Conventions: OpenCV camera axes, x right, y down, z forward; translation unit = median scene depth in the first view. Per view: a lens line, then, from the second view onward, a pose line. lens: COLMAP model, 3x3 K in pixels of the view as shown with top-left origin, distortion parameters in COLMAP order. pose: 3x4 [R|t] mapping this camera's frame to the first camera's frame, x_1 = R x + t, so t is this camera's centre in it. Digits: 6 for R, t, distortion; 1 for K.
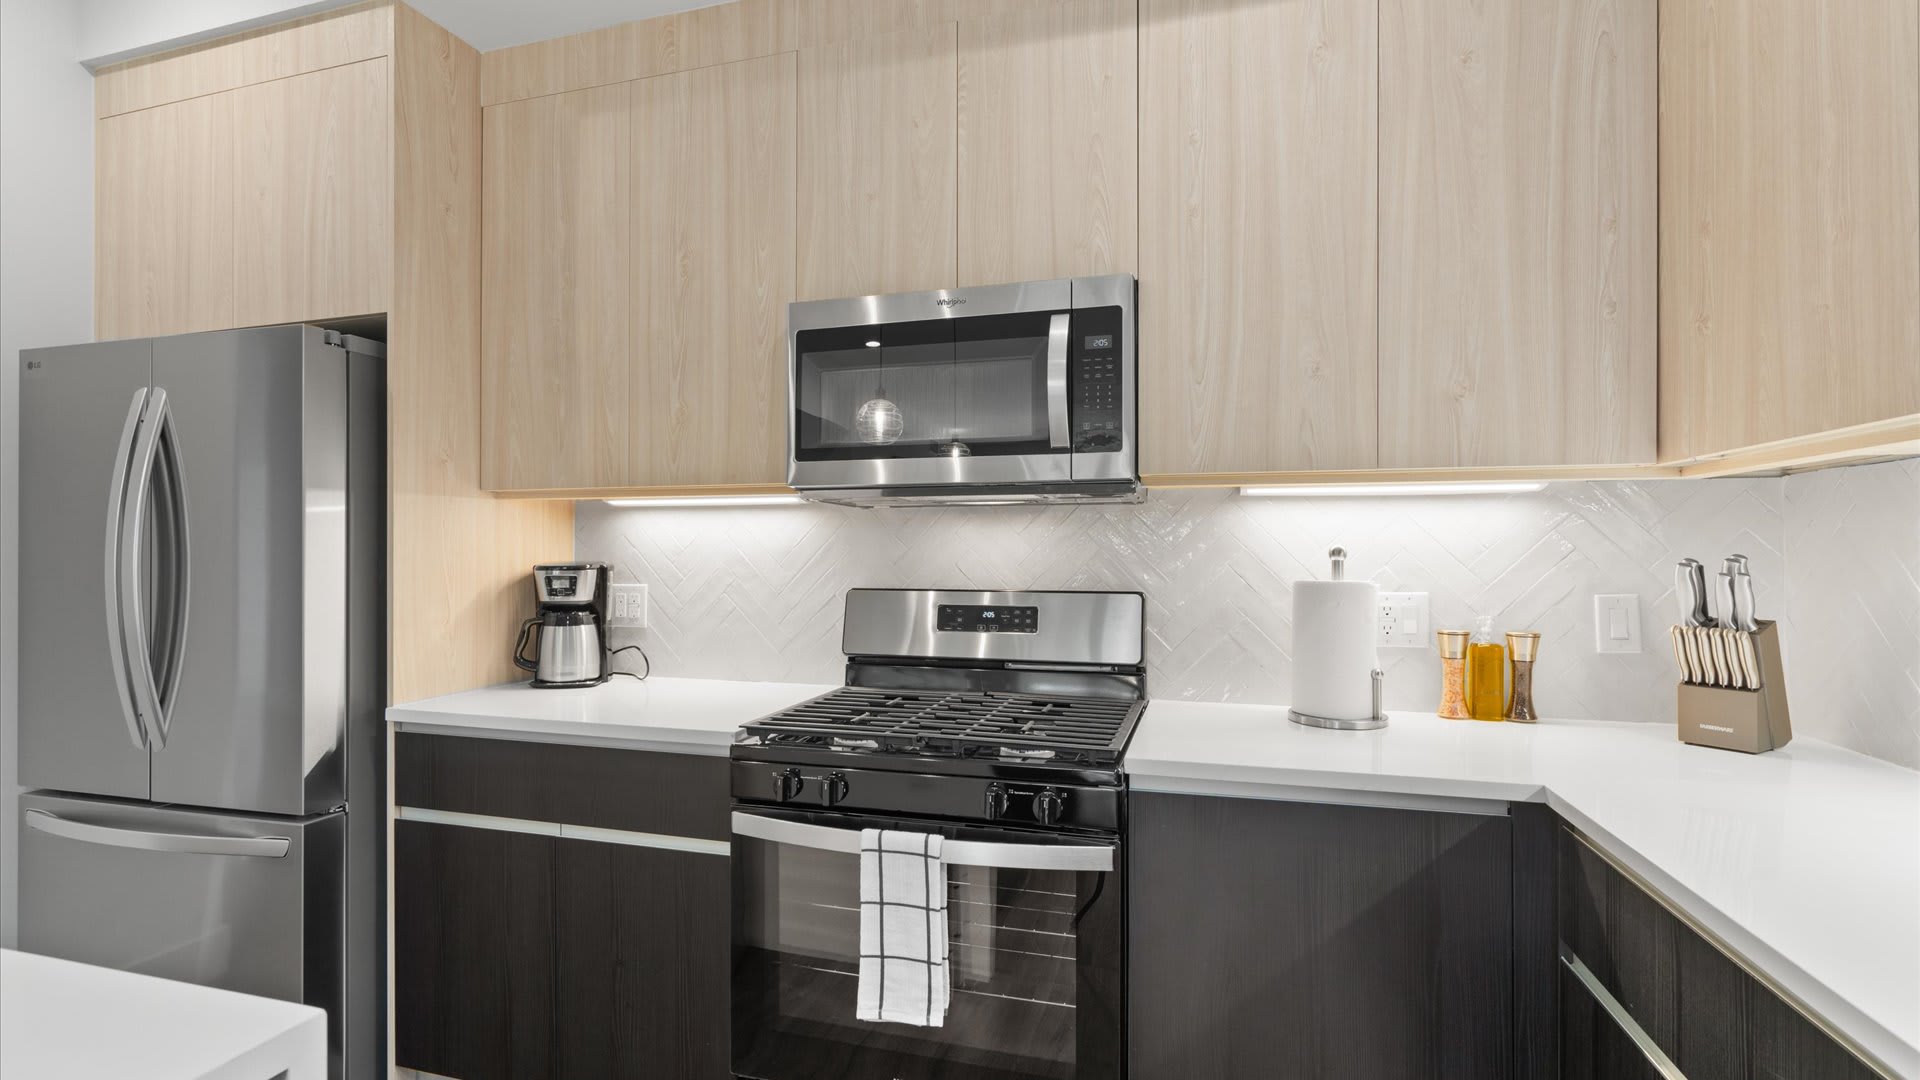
lens RADIAL K [[892.1, 0, 954.1], [0, 892.1, 551.7], [0, 0, 1]] dist [-0.002537, 0.000362]
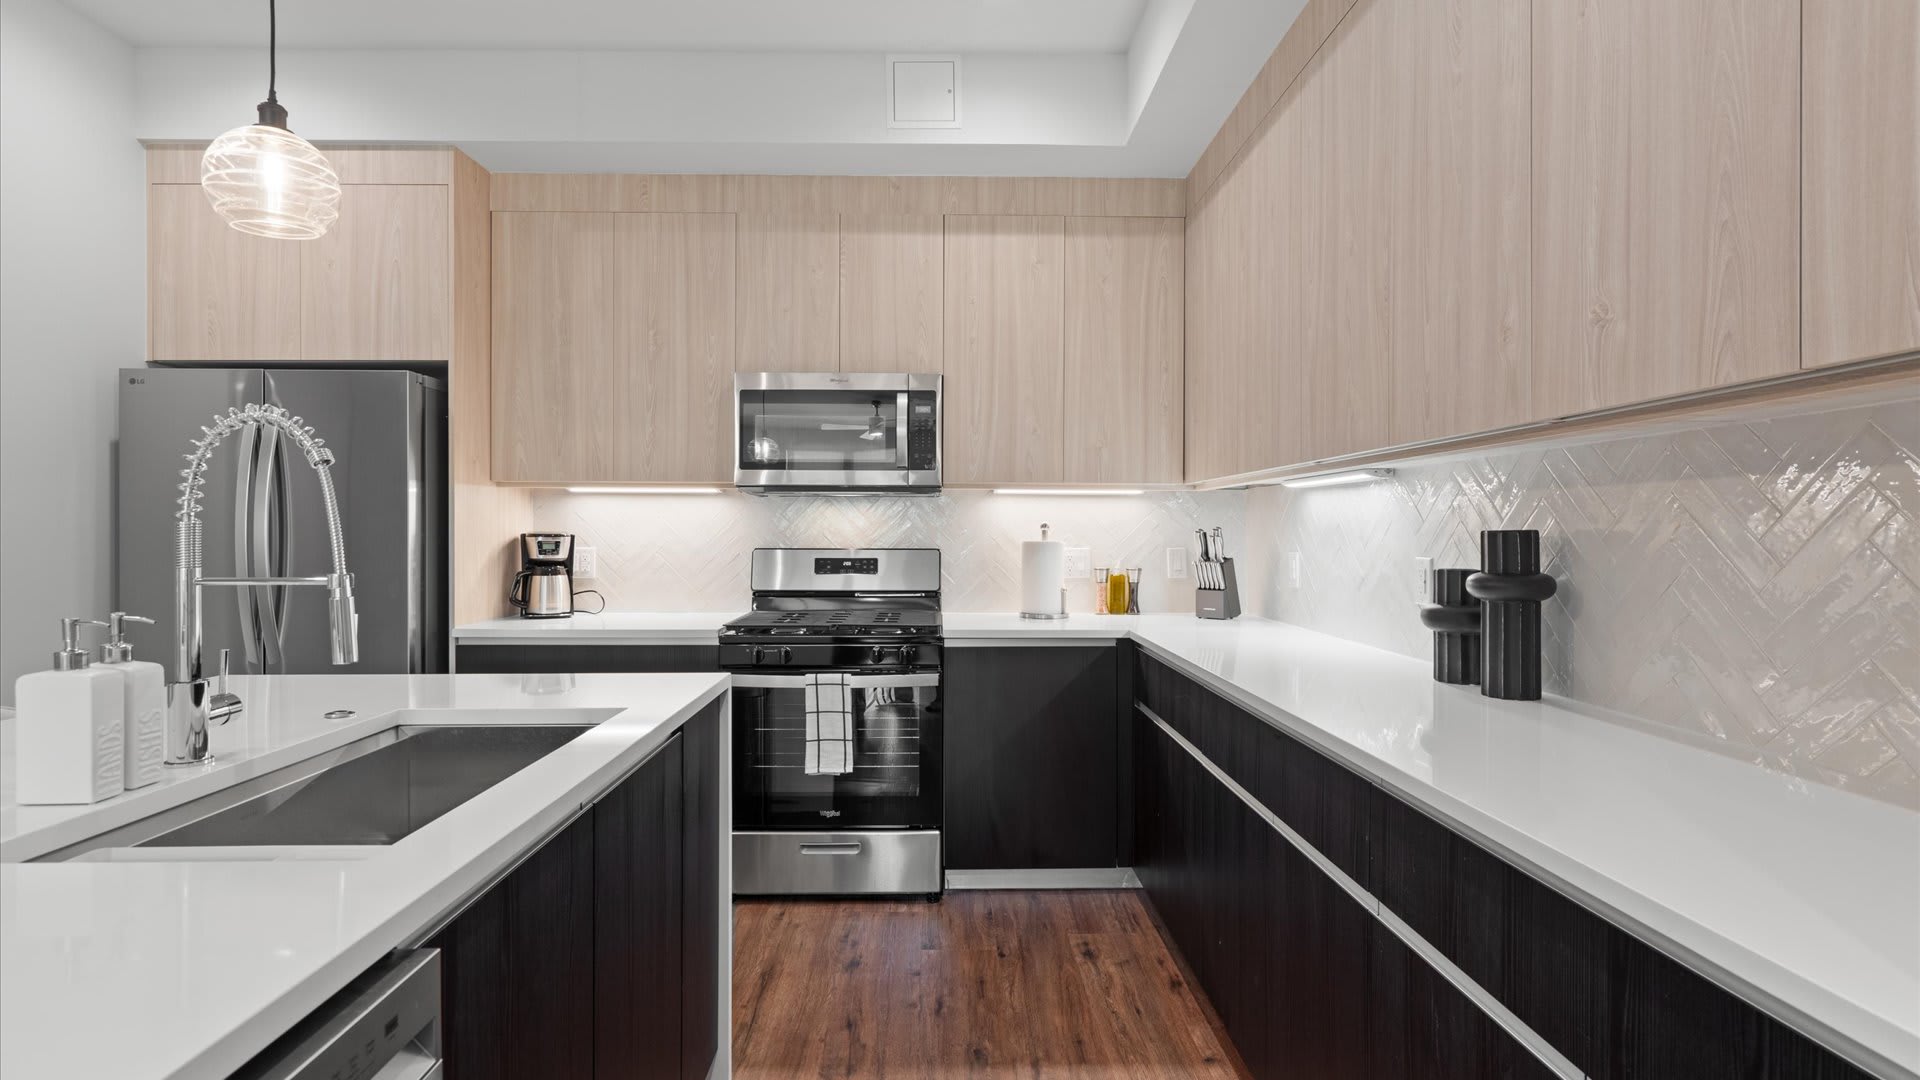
lens RADIAL K [[869.9, 0, 960.0], [0, 869.9, 540.0], [0, 0, 1]] dist [0.000403, 0.000120]
pose [[0.953576, -0.000715, 0.301152, -0.277235], [-0.002386, 0.999948, 0.009929, 0.012486], [-0.301144, -0.010186, 0.953524, -0.659190]]
